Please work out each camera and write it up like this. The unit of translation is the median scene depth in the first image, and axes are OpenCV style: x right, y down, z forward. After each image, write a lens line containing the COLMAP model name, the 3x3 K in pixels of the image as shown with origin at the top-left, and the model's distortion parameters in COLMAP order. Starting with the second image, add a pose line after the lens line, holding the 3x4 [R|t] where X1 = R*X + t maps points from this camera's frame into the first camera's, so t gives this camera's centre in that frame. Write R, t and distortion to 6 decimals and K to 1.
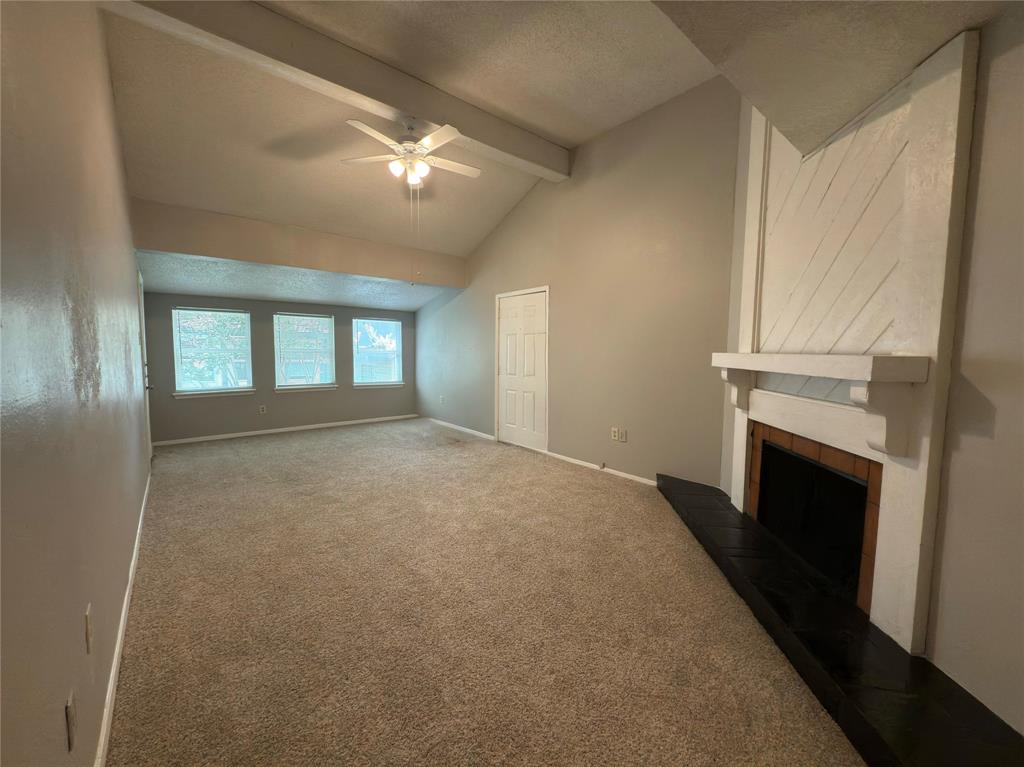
lens RADIAL K [[405.3, 0, 511.4], [0, 405.3, 382.4], [0, 0, 1]] dist [0.001065, -0.000060]
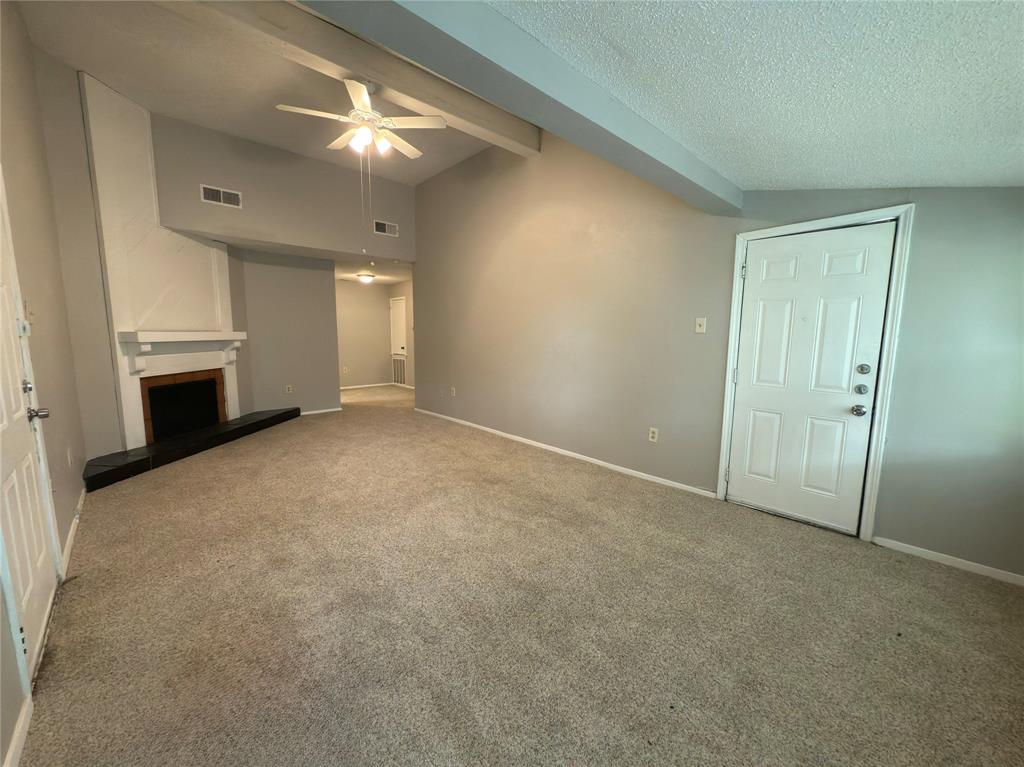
lens RADIAL K [[405.3, 0, 511.4], [0, 405.3, 382.4], [0, 0, 1]] dist [0.001065, -0.000060]
pose [[-0.997850, 0.005071, -0.065335, -0.410305], [-0.008970, 0.977049, 0.212824, -0.136086], [0.064915, 0.212952, -0.974904, 1.619484]]
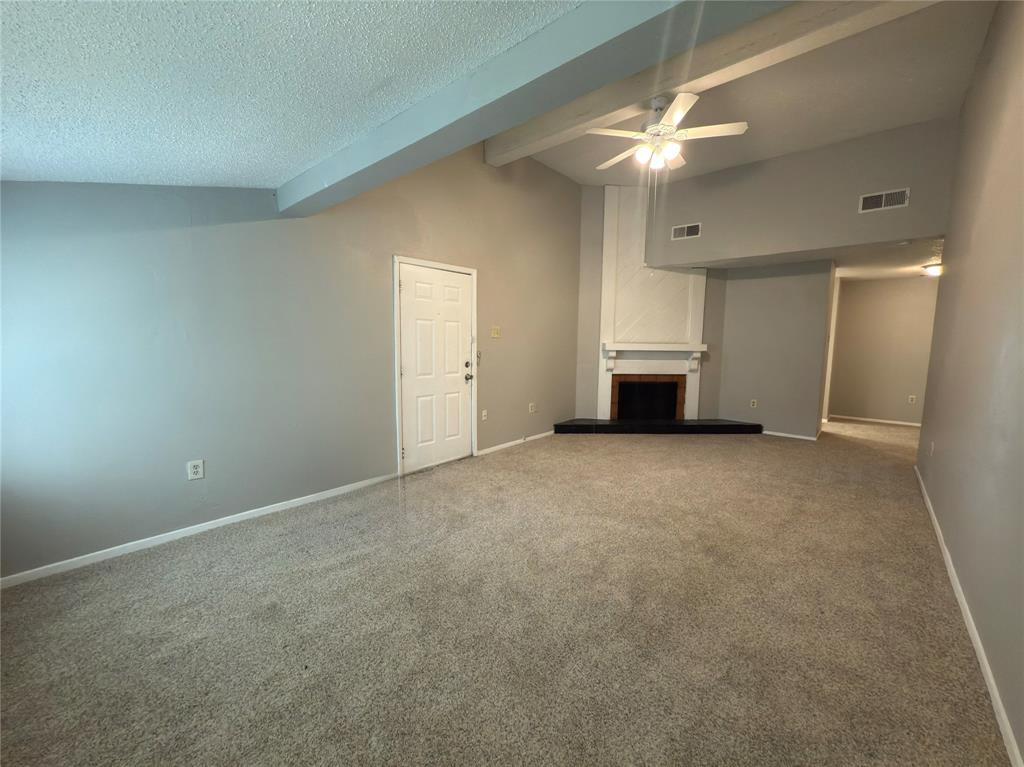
lens RADIAL K [[405.3, 0, 511.4], [0, 405.3, 382.4], [0, 0, 1]] dist [0.001065, -0.000060]
pose [[-0.162457, -0.099557, 0.981680, -0.932736], [0.077015, 0.990582, 0.113205, -0.095636], [-0.983706, 0.093995, -0.153259, 1.208904]]
